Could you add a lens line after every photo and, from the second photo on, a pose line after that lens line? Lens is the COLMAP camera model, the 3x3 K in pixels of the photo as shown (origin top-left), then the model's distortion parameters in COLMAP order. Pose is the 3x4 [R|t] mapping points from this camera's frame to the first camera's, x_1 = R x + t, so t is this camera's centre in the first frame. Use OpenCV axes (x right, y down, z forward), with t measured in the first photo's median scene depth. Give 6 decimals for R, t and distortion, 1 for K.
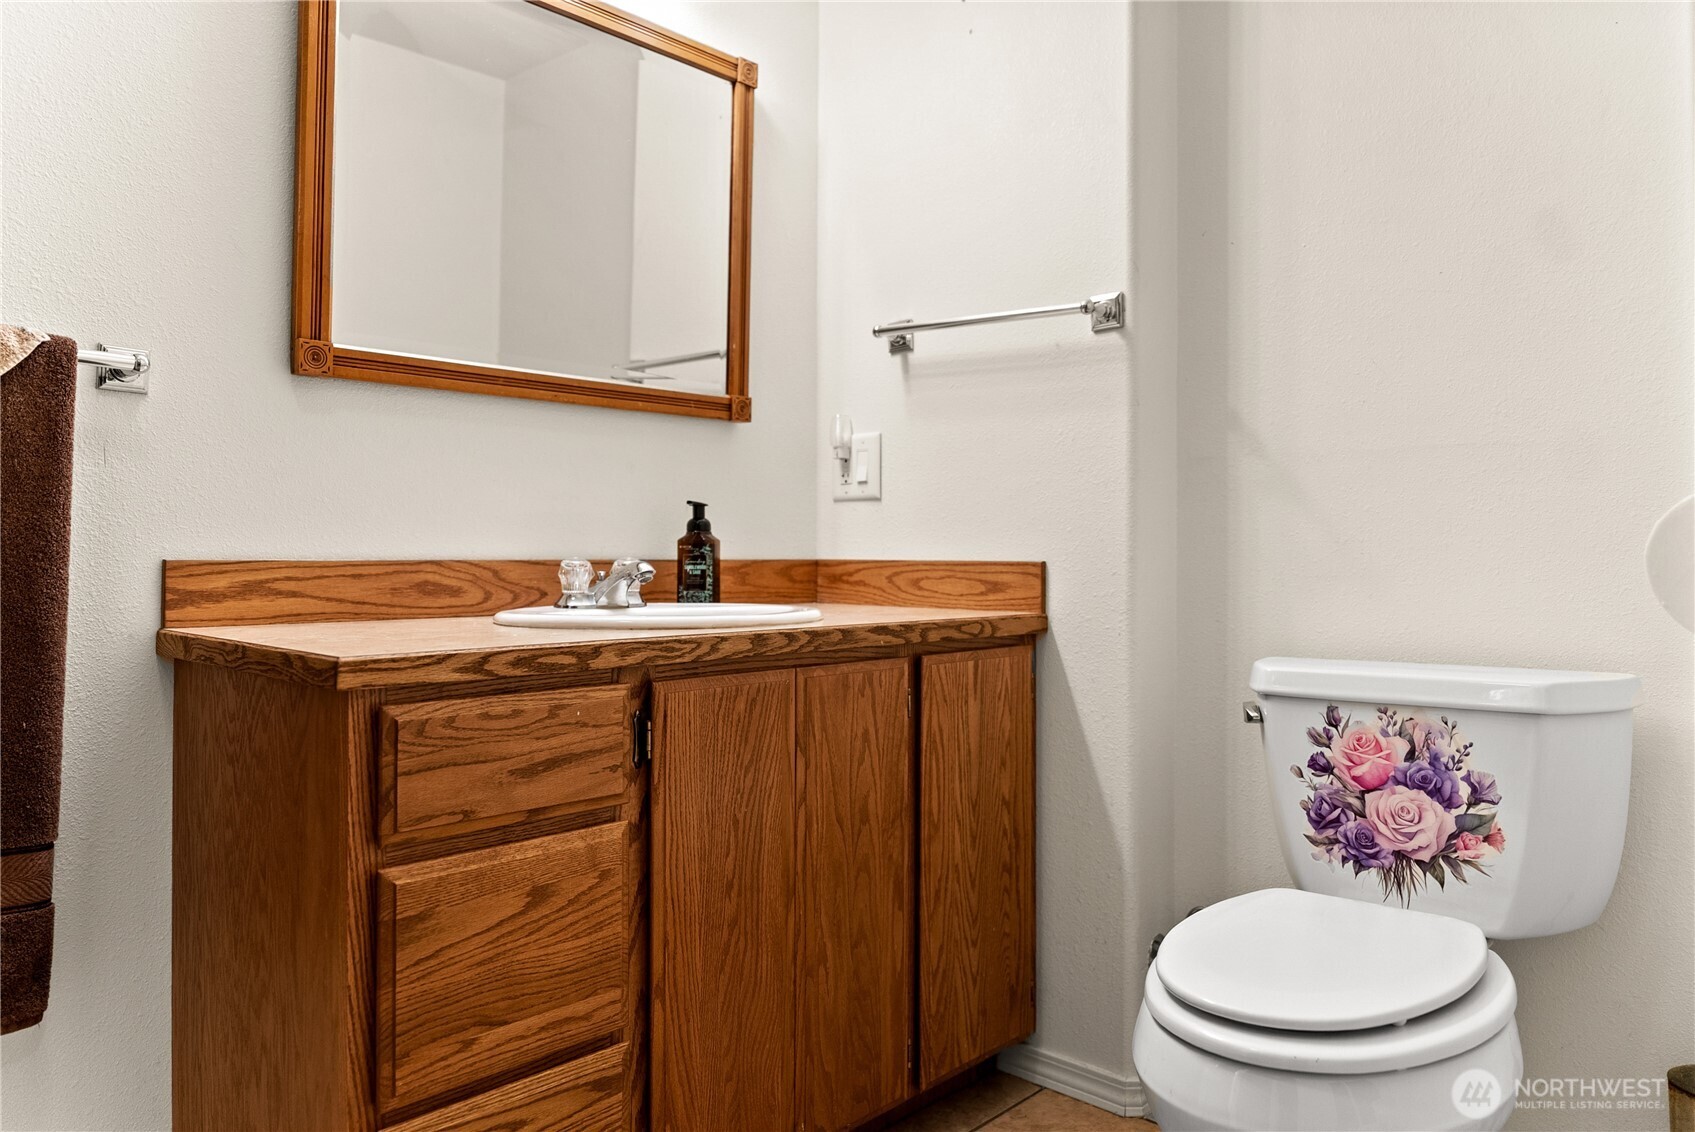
lens RADIAL K [[1171.7, 0, 851.1], [0, 1171.7, 558.1], [0, 0, 1]] dist [-0.003516, -0.005944]
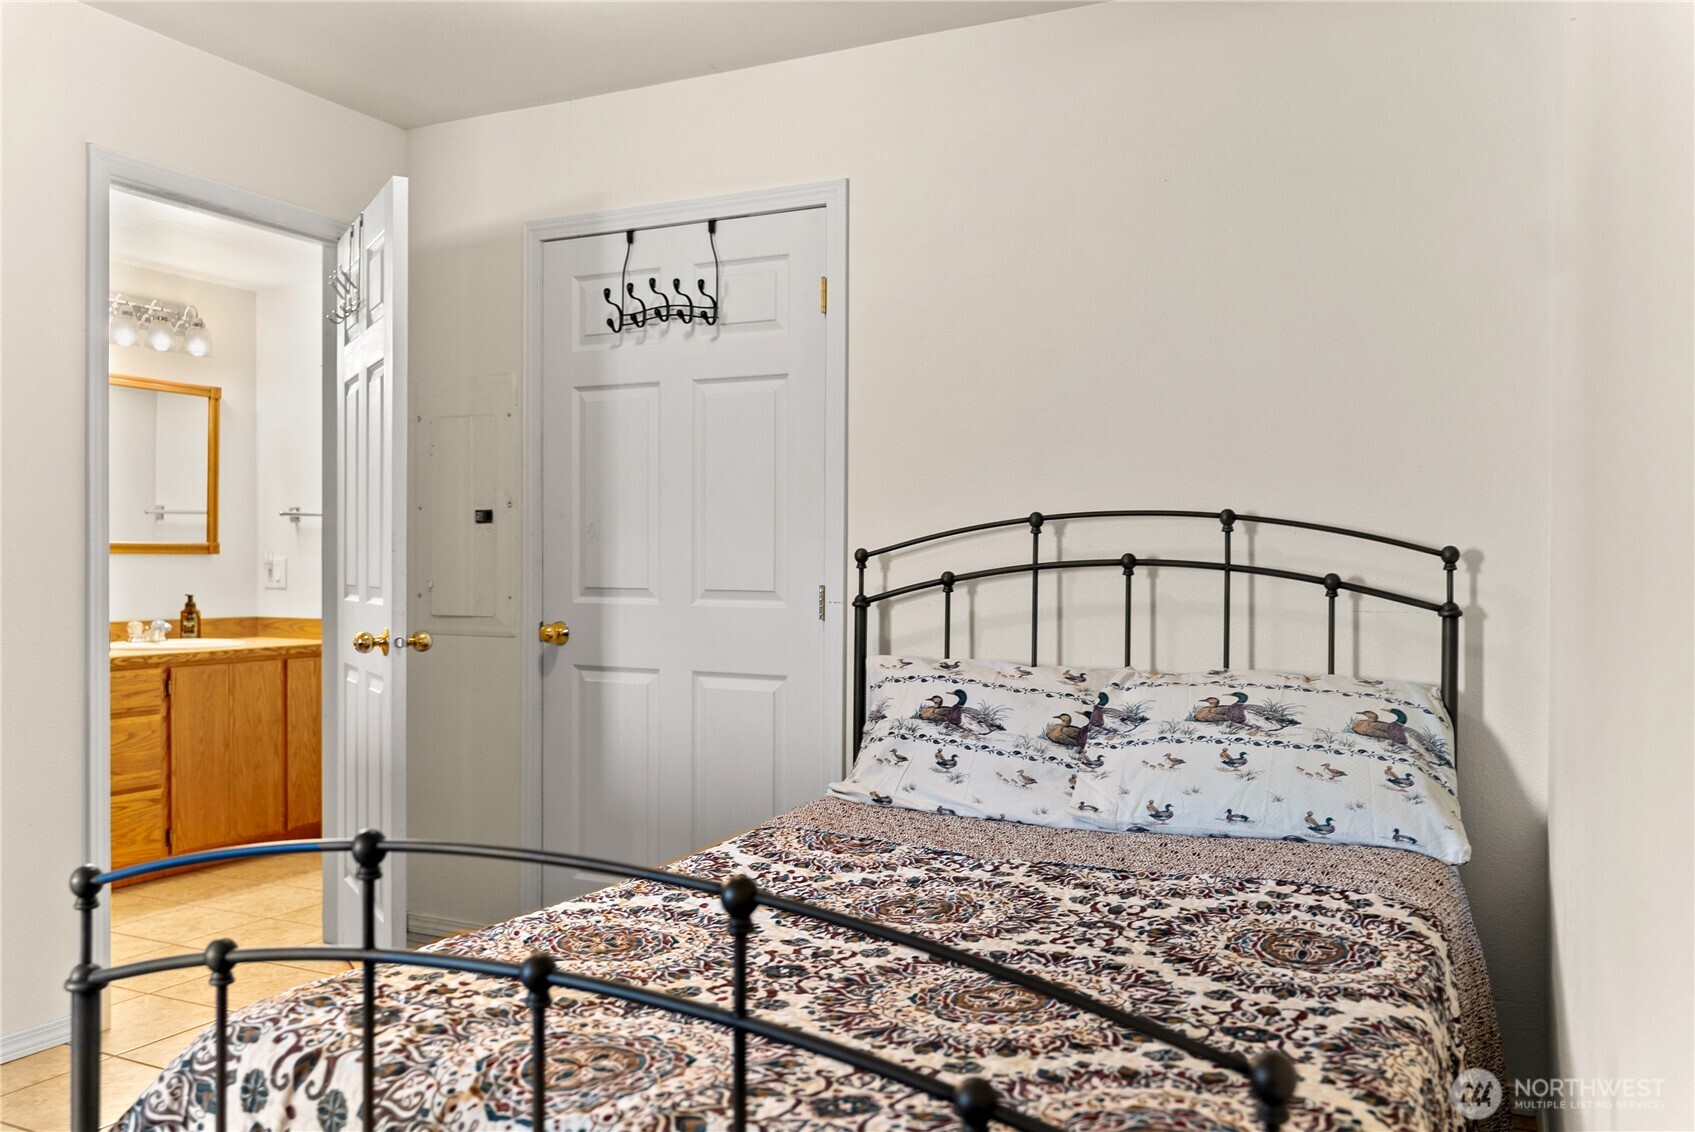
lens RADIAL K [[1385.2, 0, 861.7], [0, 1385.2, 606.6], [0, 0, 1]] dist [0.003251, -0.017708]
pose [[0.956019, -0.003378, 0.293285, 0.380209], [-0.005127, 0.999589, 0.028223, -0.125309], [-0.293260, -0.028485, 0.955608, -2.288539]]
